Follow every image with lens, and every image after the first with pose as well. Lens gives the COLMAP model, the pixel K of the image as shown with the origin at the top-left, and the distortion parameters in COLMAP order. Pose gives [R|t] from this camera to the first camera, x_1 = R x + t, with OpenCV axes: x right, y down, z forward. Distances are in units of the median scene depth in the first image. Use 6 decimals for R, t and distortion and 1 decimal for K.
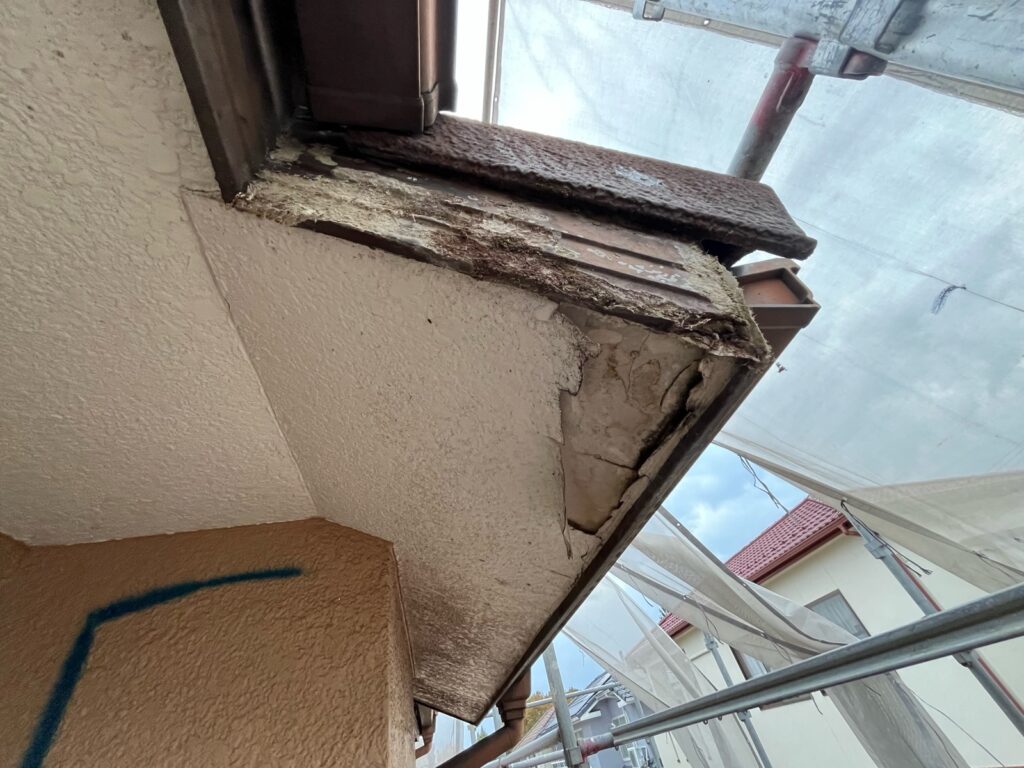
lens RADIAL K [[411.7, 0, 499.9], [0, 411.7, 394.5], [0, 0, 1]] dist [0.008461, -0.000185]
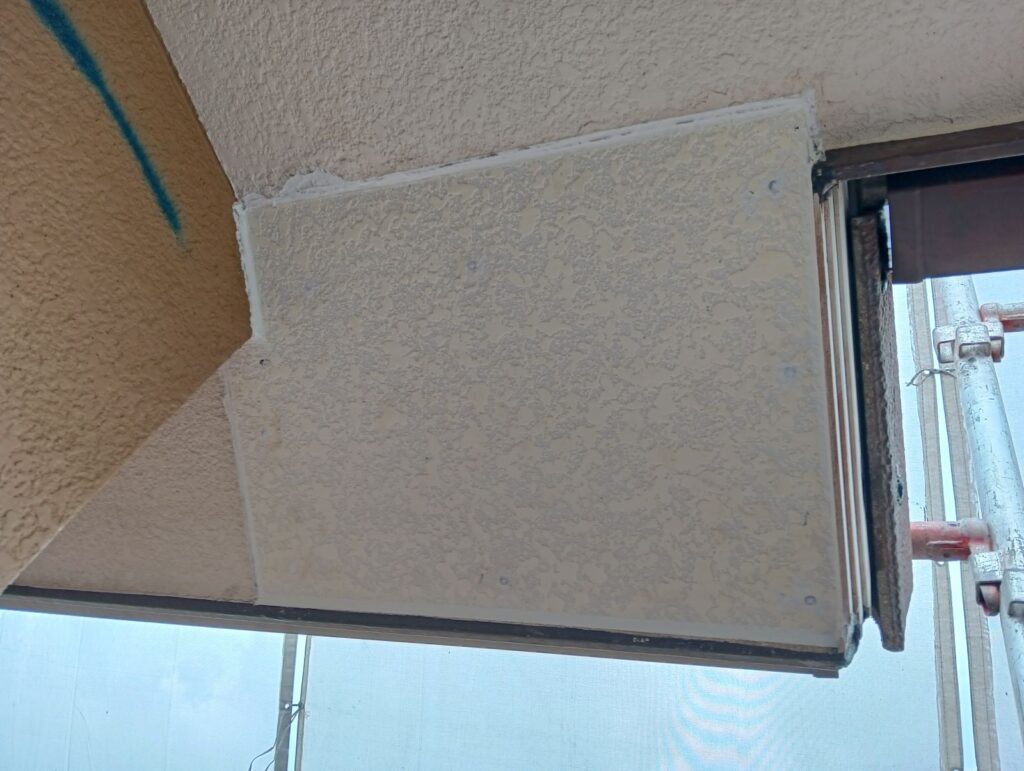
lens RADIAL K [[809.1, 0, 512.0], [0, 809.1, 385.5], [0, 0, 1]] dist [0.010484, -0.003986]
pose [[0.347035, 0.890489, 0.294270, -0.543486], [-0.863471, 0.425839, -0.270330, 0.502100], [-0.366038, -0.160280, 0.916693, -0.330248]]
